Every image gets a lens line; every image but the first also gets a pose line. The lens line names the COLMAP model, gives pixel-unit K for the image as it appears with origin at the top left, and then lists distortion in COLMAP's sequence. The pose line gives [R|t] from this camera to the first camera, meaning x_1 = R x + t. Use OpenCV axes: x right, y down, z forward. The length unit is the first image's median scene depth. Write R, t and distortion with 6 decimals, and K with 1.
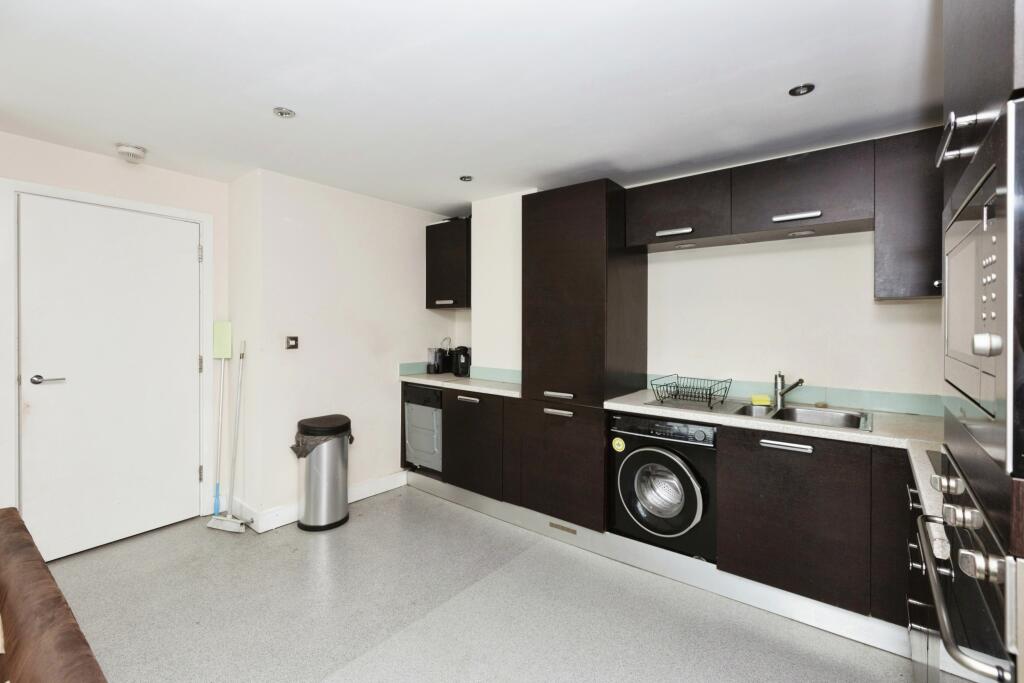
lens RADIAL K [[460.3, 0, 516.2], [0, 460.3, 331.7], [0, 0, 1]] dist [-0.000207, 0.000033]
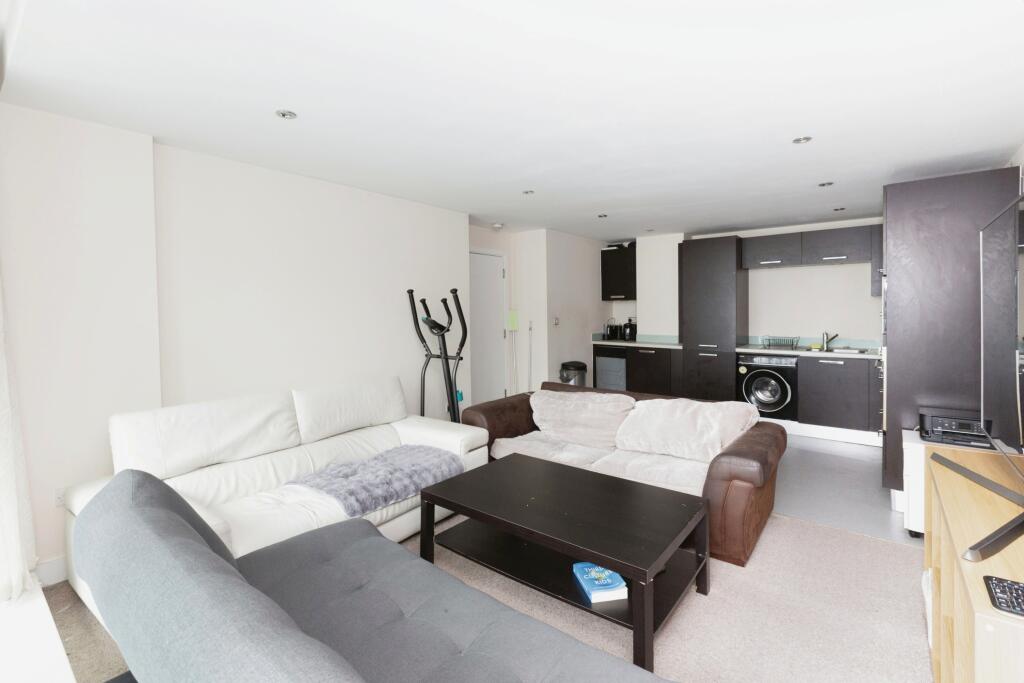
lens RADIAL K [[470.0, 0, 510.8], [0, 470.0, 319.9], [0, 0, 1]] dist [0.000756, 0.000059]
pose [[0.999802, -0.013278, -0.014815, -0.672345], [0.013453, 0.999839, 0.011837, -0.007342], [0.014655, -0.012034, 0.999820, -0.938637]]
